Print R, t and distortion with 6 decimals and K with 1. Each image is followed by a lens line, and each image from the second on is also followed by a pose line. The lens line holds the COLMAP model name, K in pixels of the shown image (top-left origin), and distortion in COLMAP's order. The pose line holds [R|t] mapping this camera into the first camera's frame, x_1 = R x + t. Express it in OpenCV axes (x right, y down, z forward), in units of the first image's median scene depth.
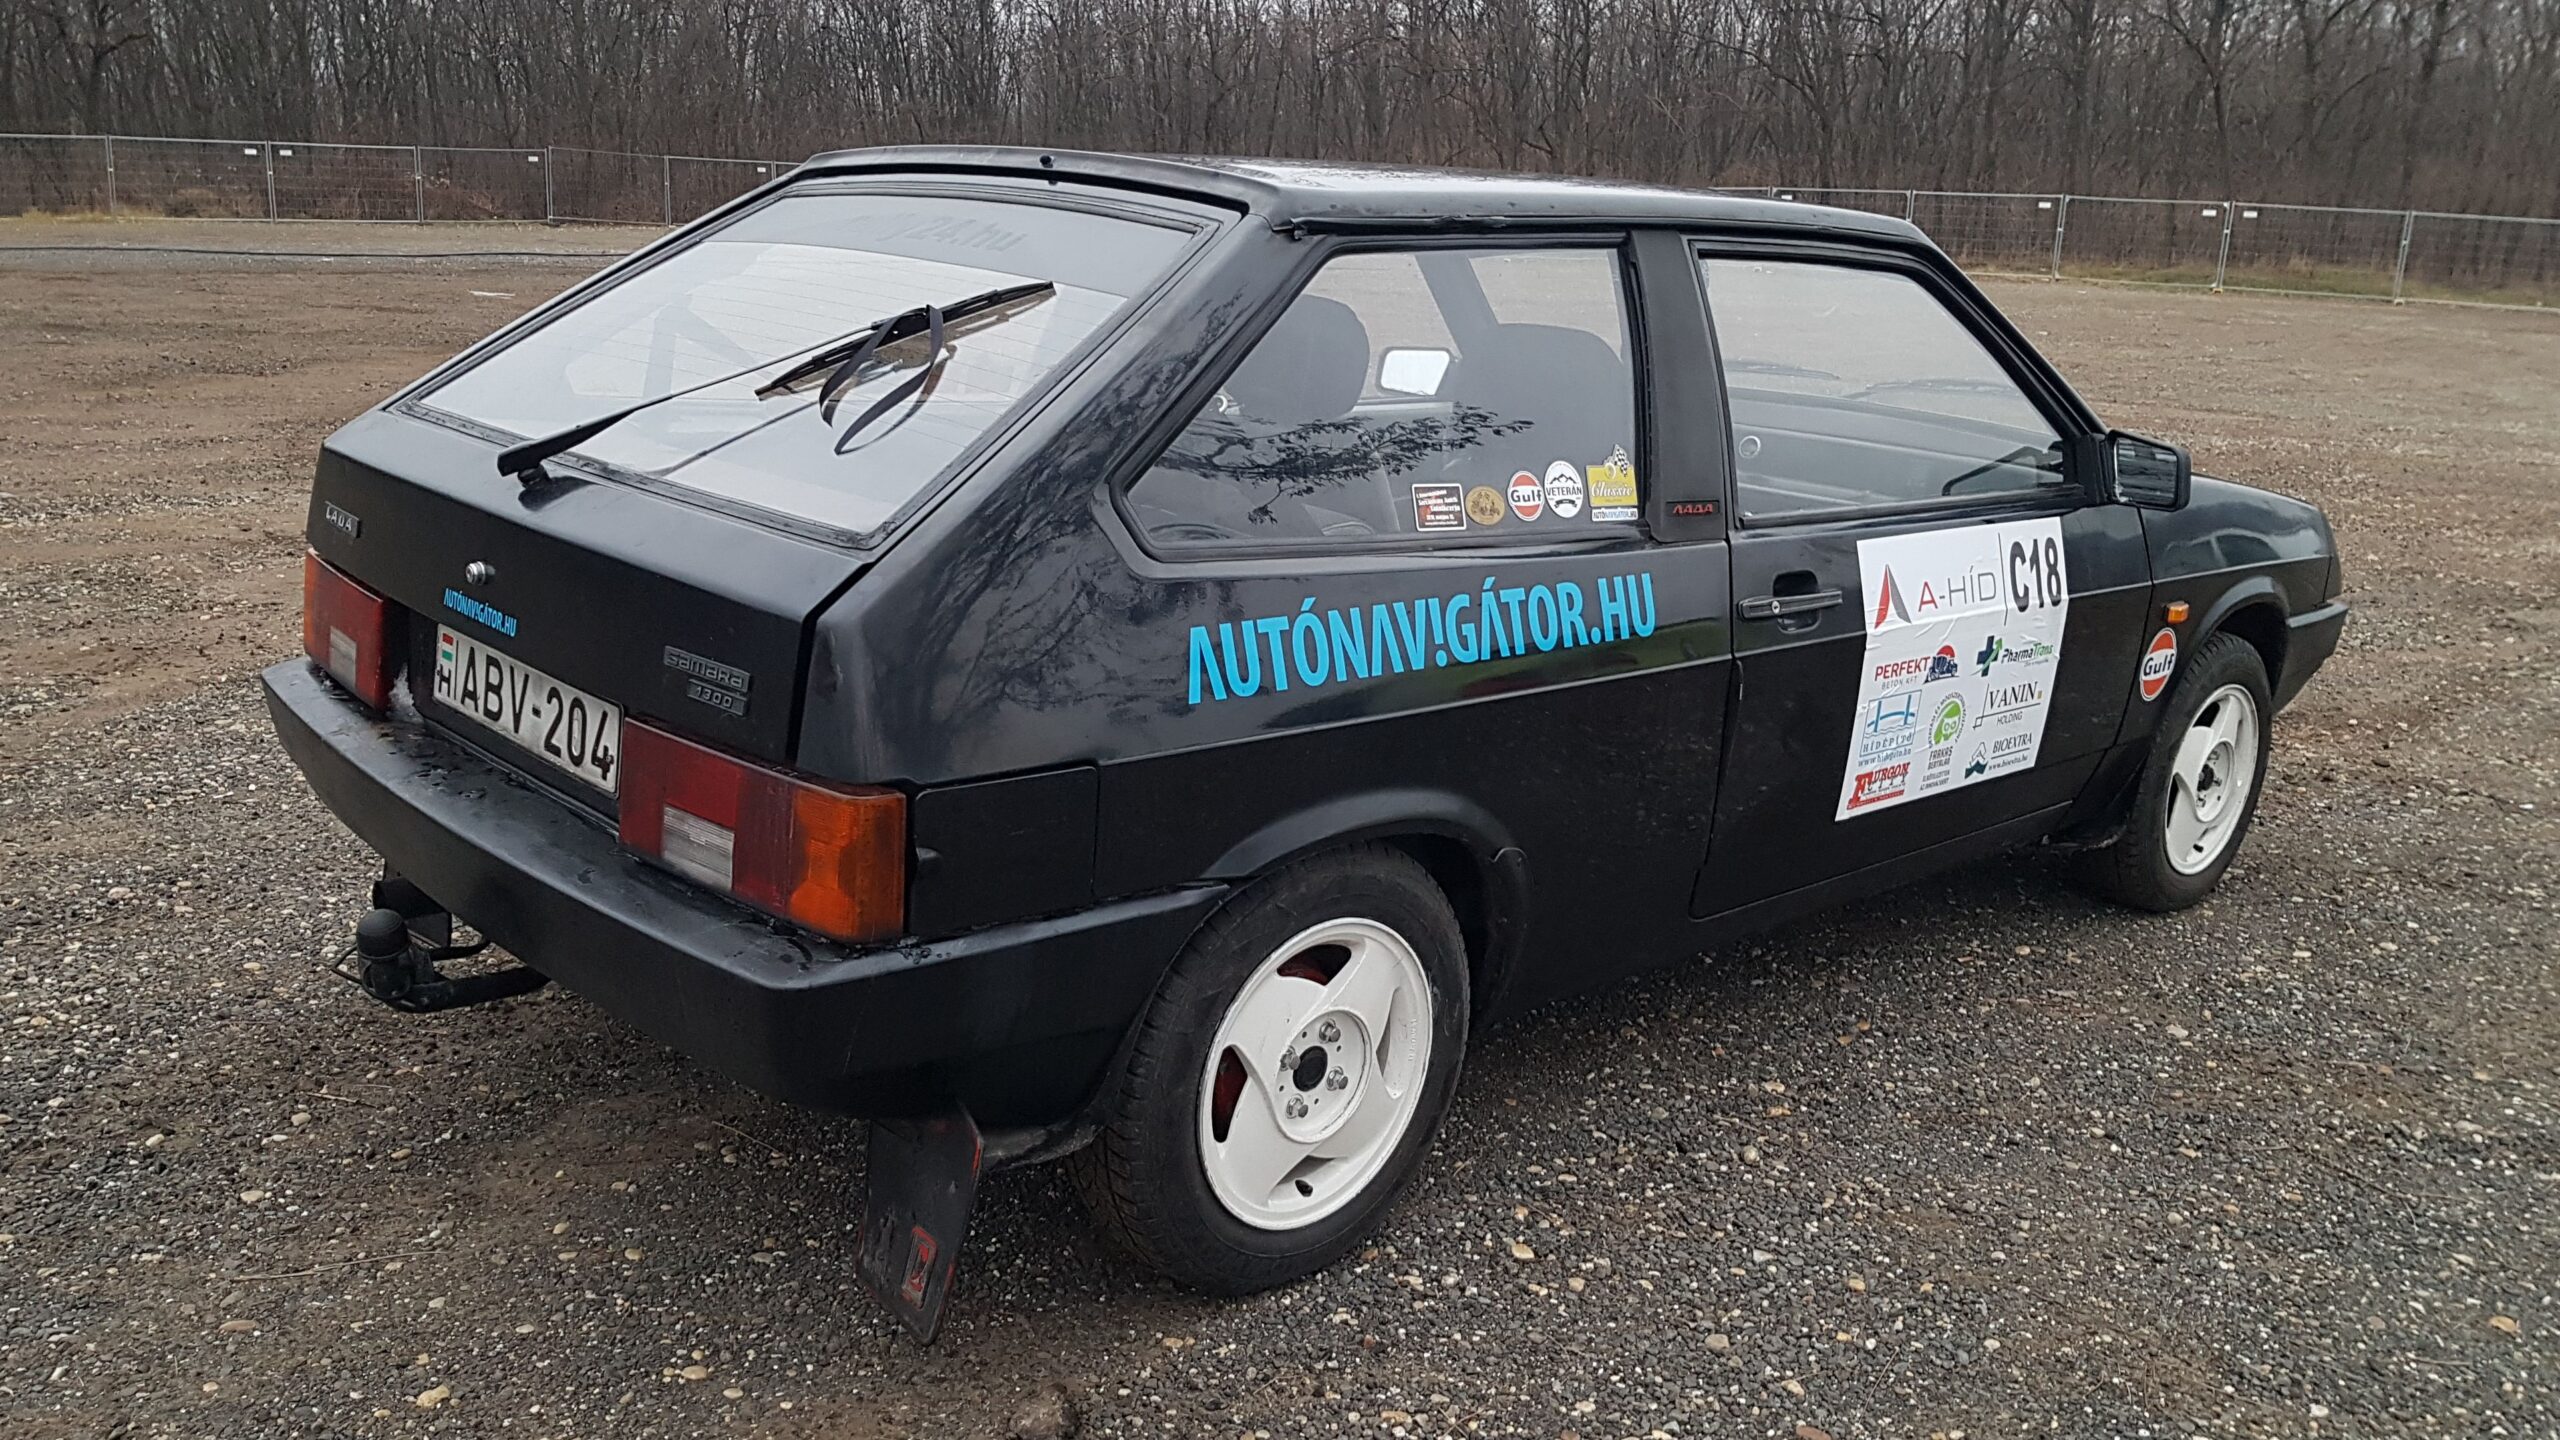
lens RADIAL K [[2028.4, 0, 1280.0], [0, 2028.4, 720.0], [0, 0, 1]] dist [0.096269, -0.004428]
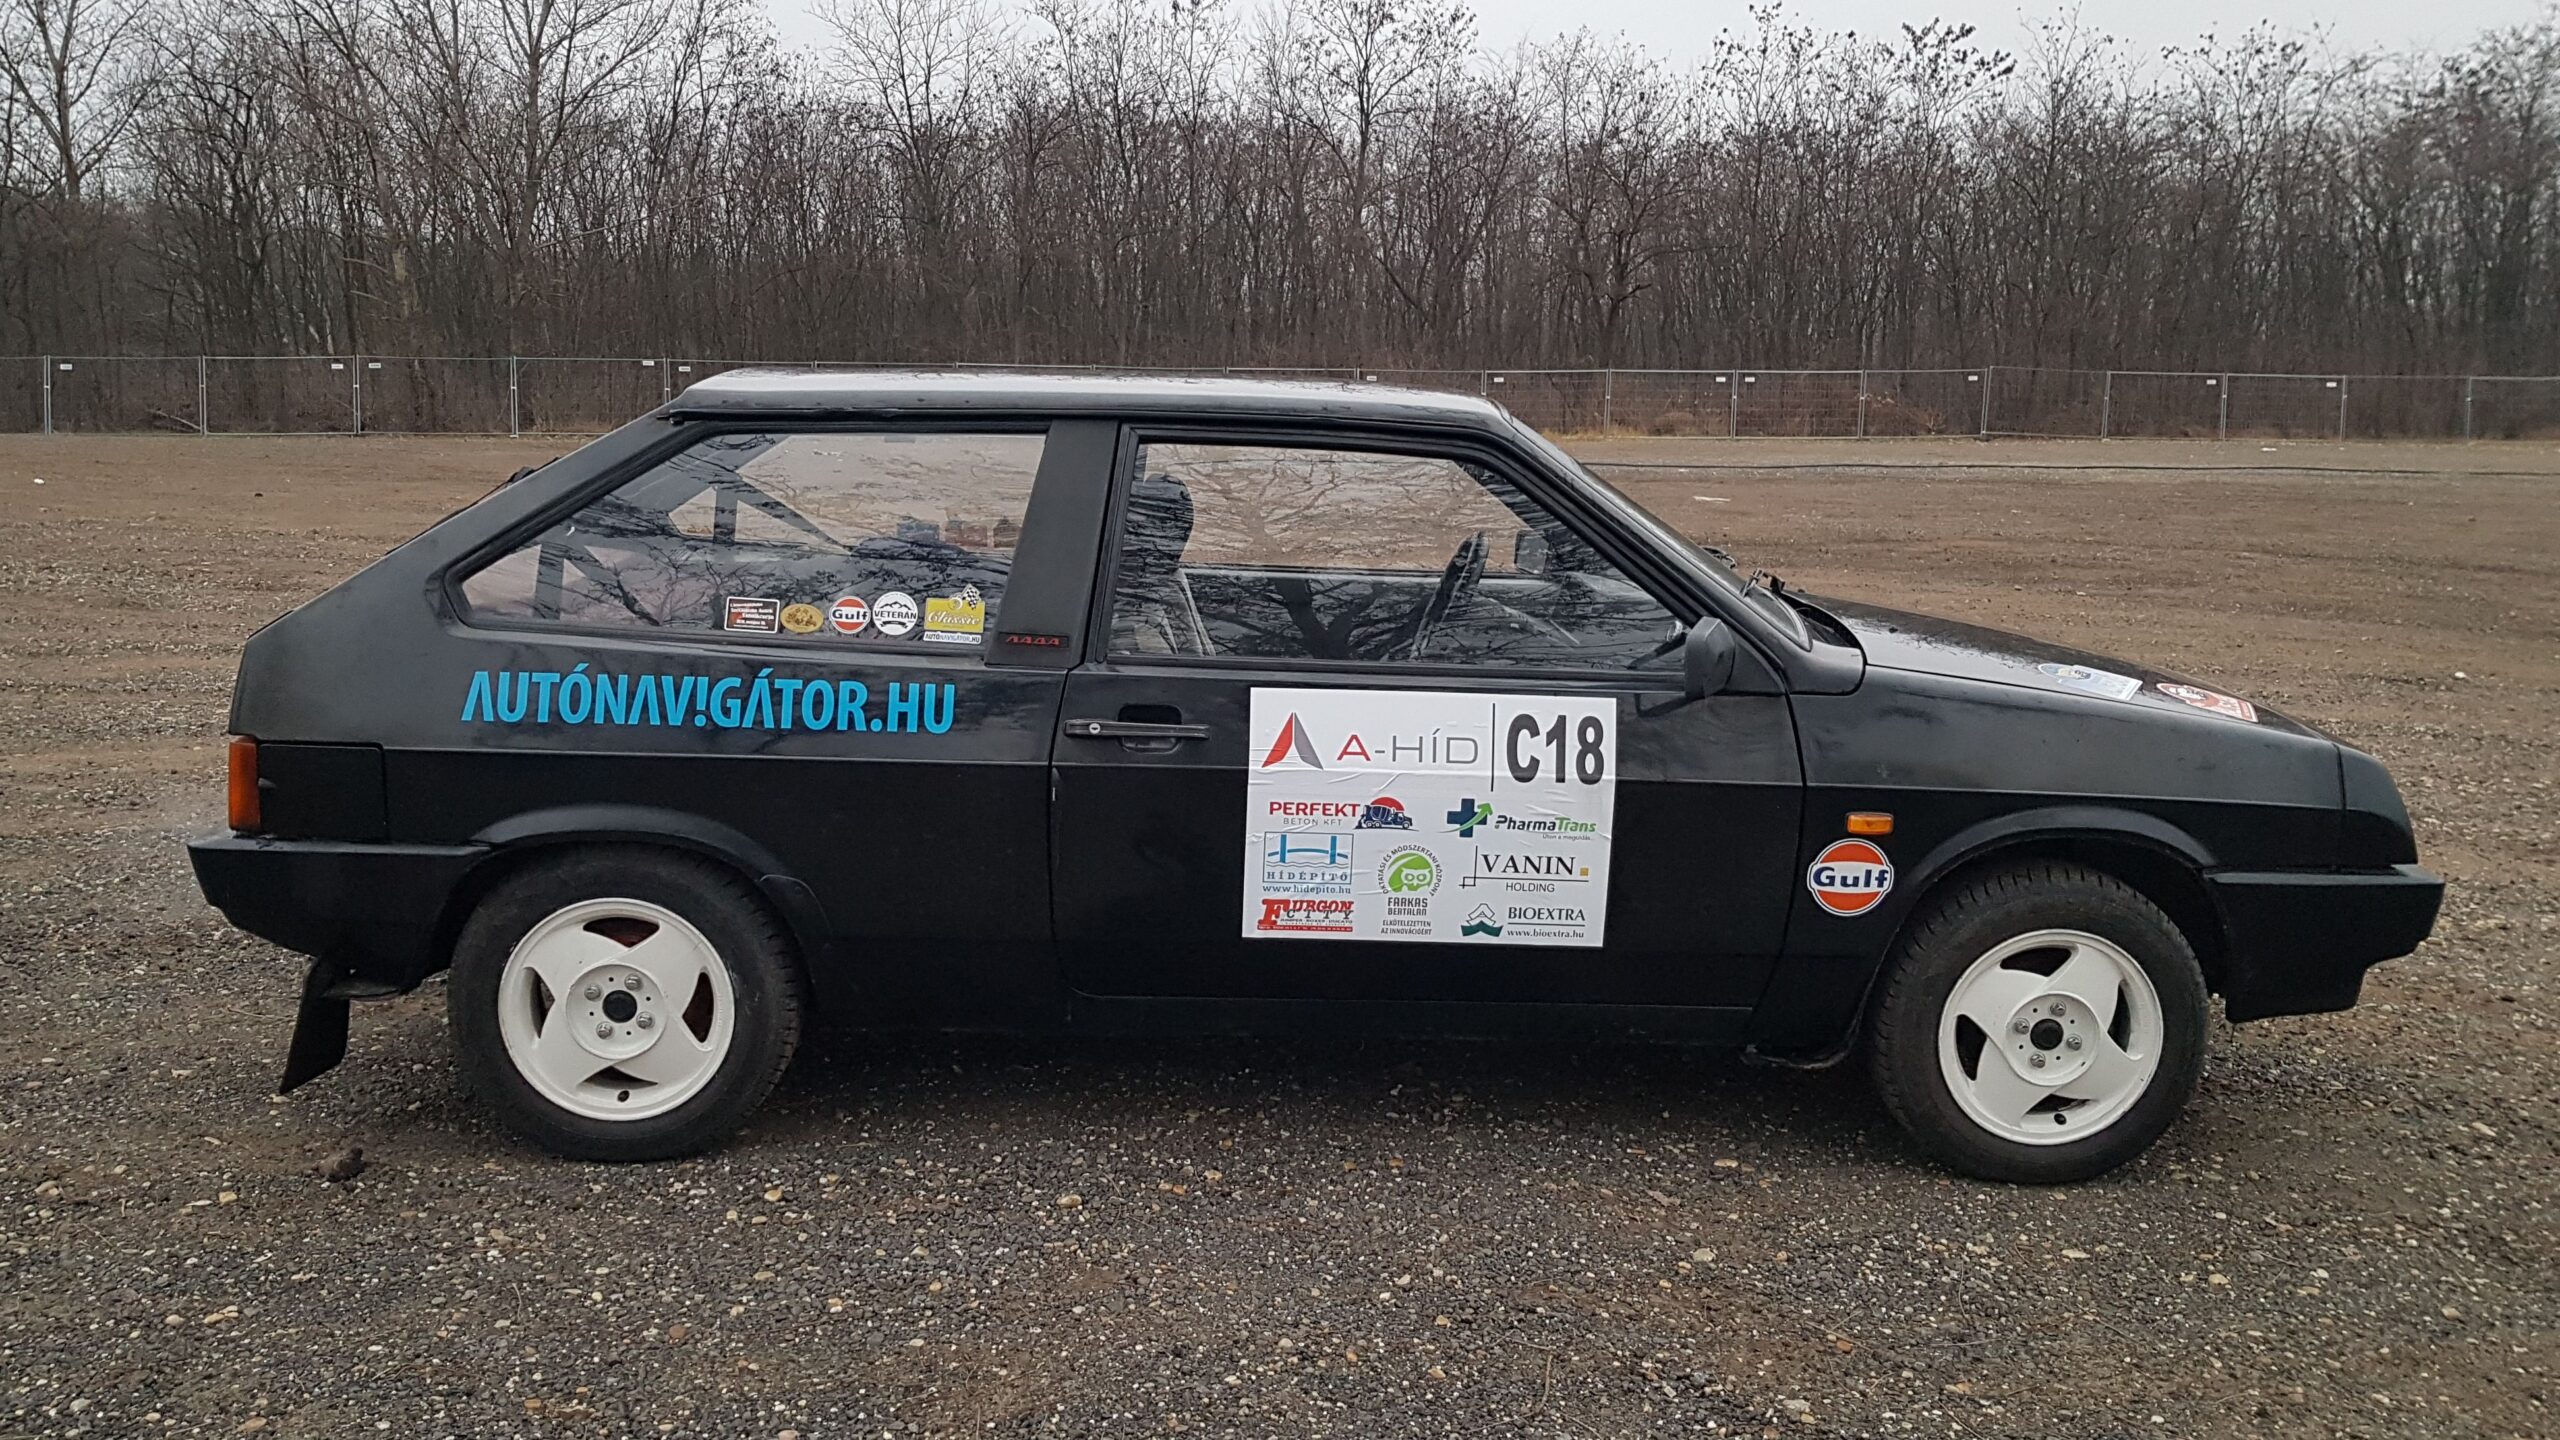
lens RADIAL K [[2028.4, 0, 1280.0], [0, 2028.4, 720.0], [0, 0, 1]] dist [0.096269, -0.004428]
pose [[0.752776, 0.084044, -0.652890, 1.026875], [-0.148593, 0.987912, -0.044156, -0.022293], [0.641287, 0.130255, 0.756165, 0.161312]]
